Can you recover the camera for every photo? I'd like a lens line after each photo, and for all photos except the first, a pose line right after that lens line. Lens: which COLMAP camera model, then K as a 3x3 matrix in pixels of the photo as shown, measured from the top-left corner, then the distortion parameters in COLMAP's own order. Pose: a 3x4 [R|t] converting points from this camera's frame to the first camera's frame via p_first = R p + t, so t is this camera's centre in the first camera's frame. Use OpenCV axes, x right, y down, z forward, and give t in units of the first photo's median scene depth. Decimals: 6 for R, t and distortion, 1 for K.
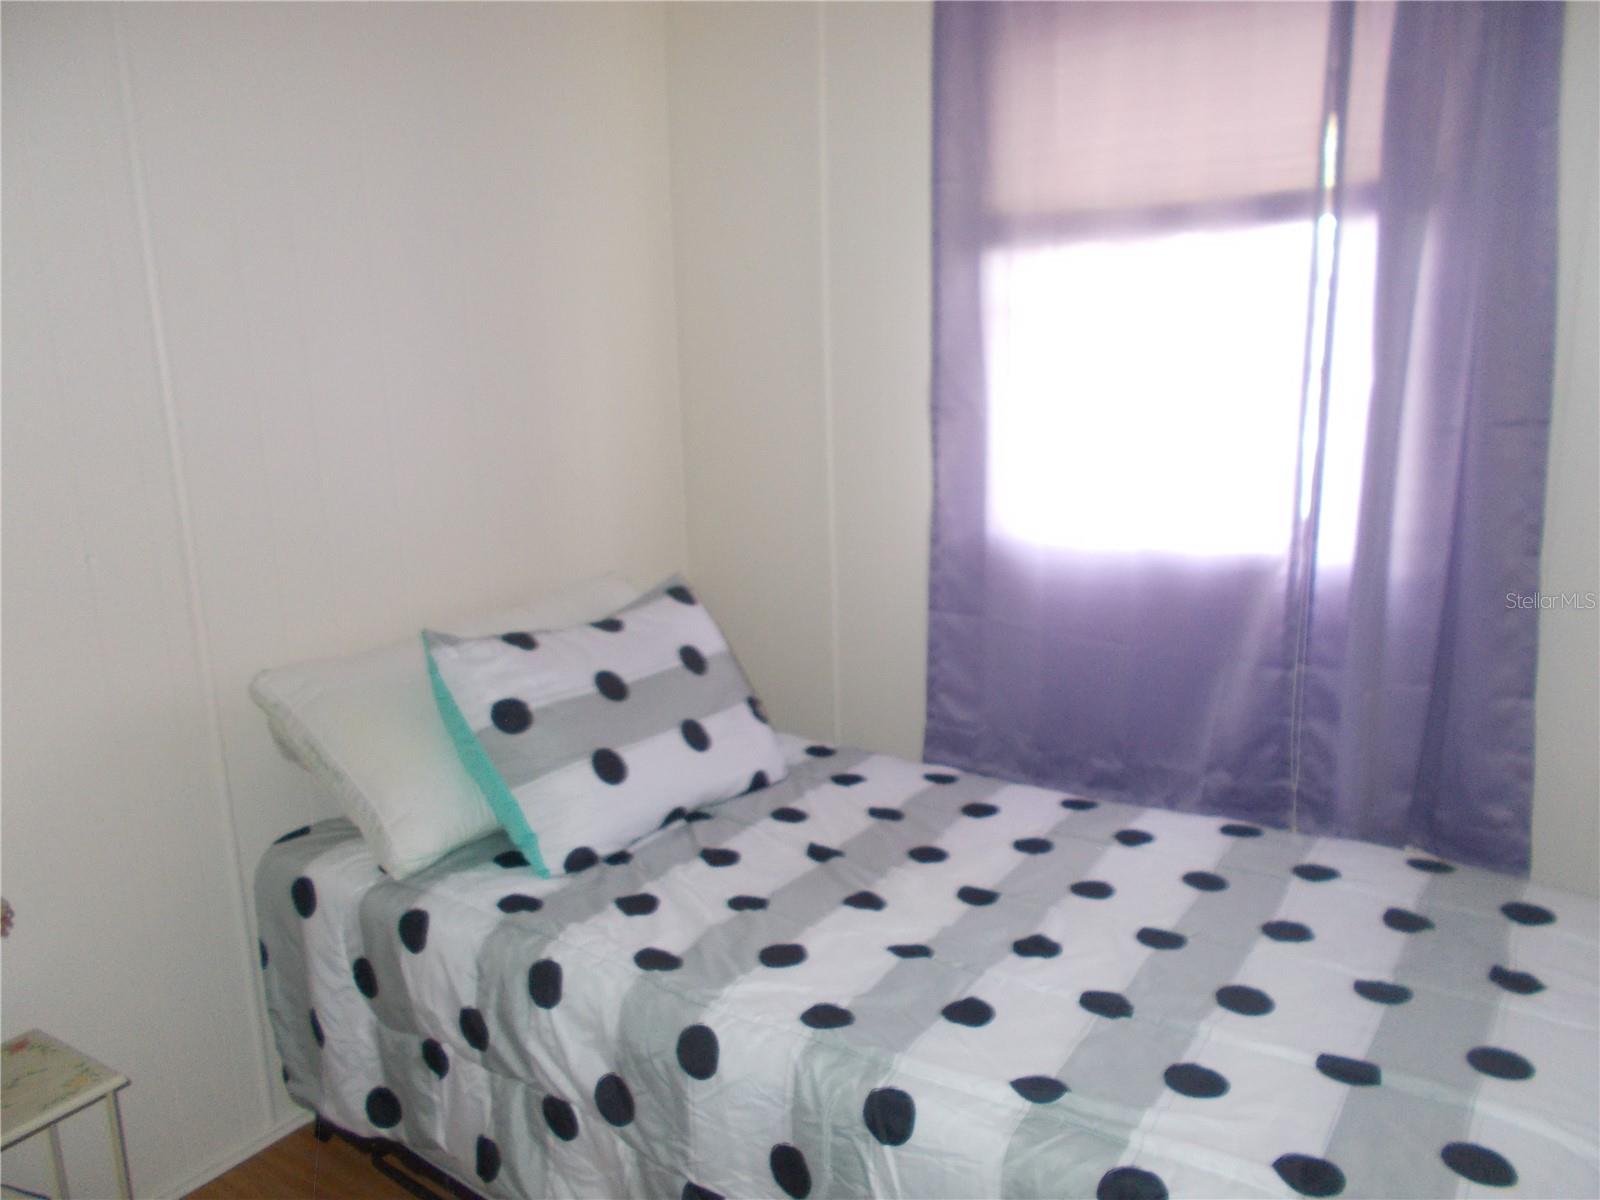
lens RADIAL K [[1236.5, 0, 813.6], [0, 1236.5, 598.5], [0, 0, 1]] dist [0.010705, -0.001702]
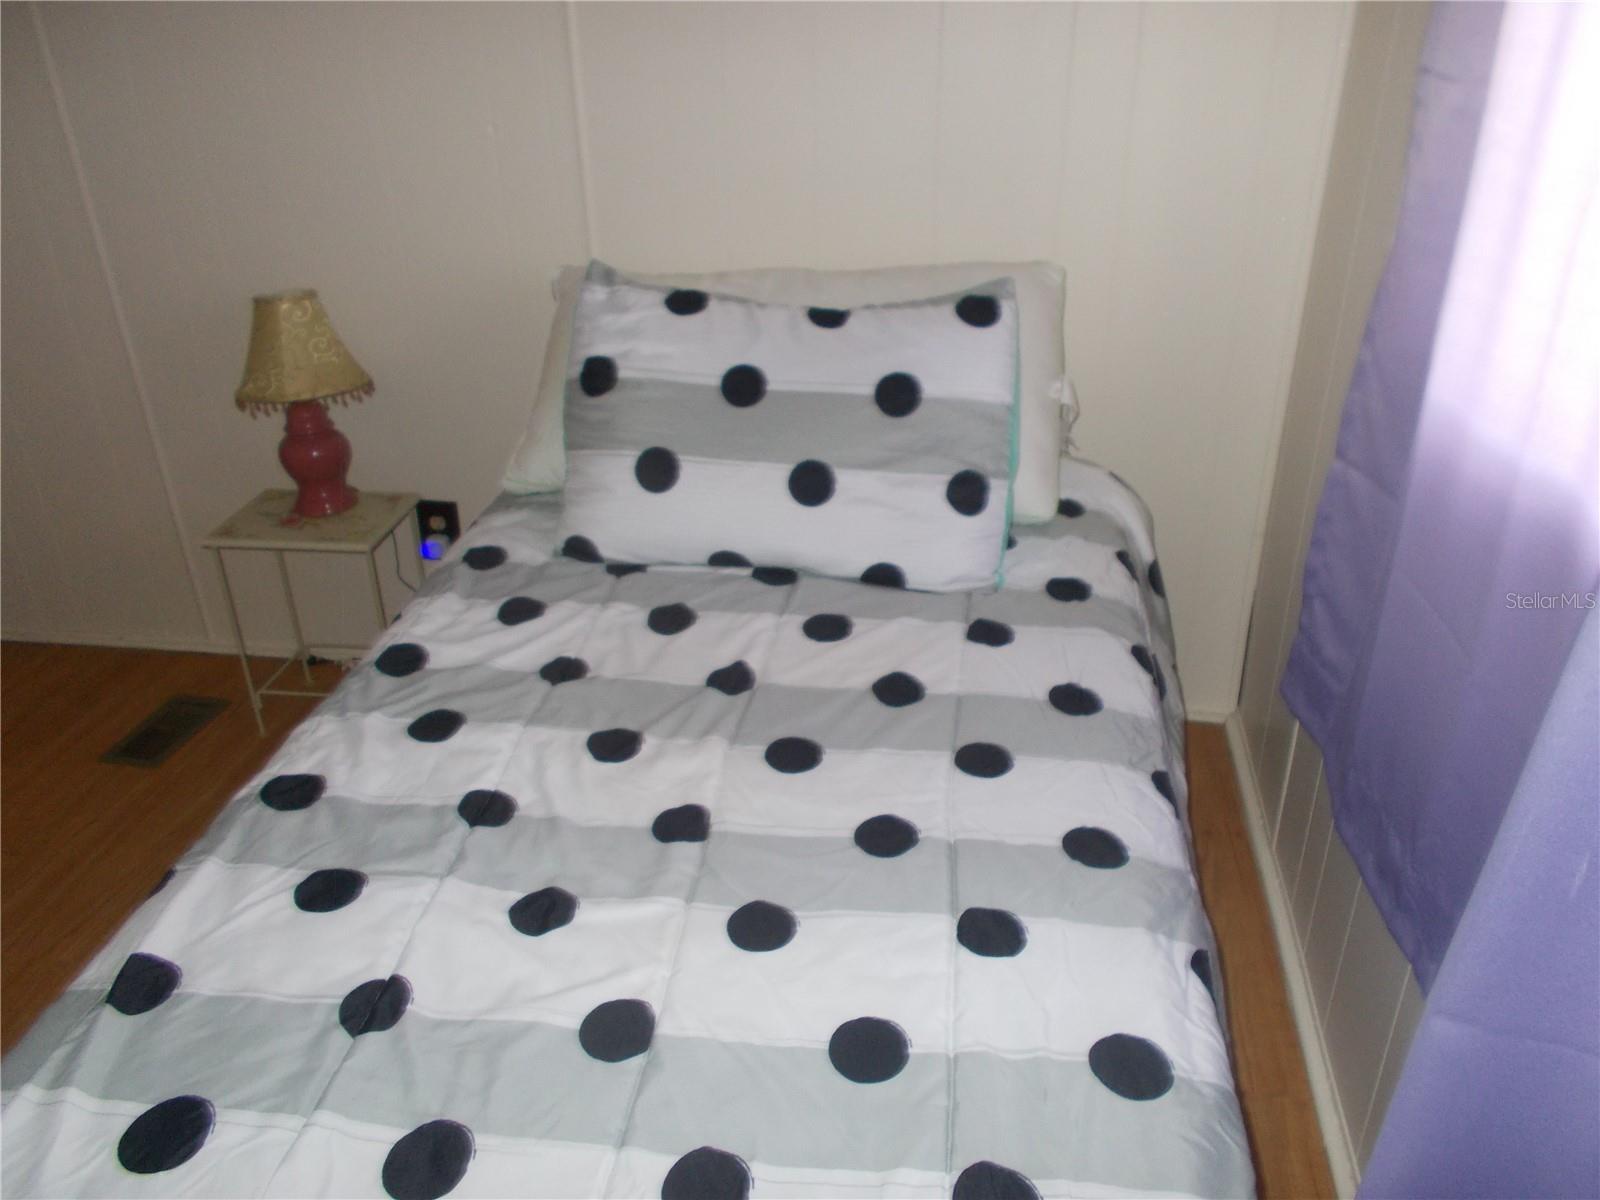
lens RADIAL K [[1236.5, 0, 813.6], [0, 1236.5, 598.5], [0, 0, 1]] dist [0.010705, -0.001702]
pose [[0.473588, 0.437675, -0.764300, 0.539186], [-0.201257, 0.898605, 0.389878, -0.129396], [0.857444, -0.030821, 0.513654, 0.610524]]
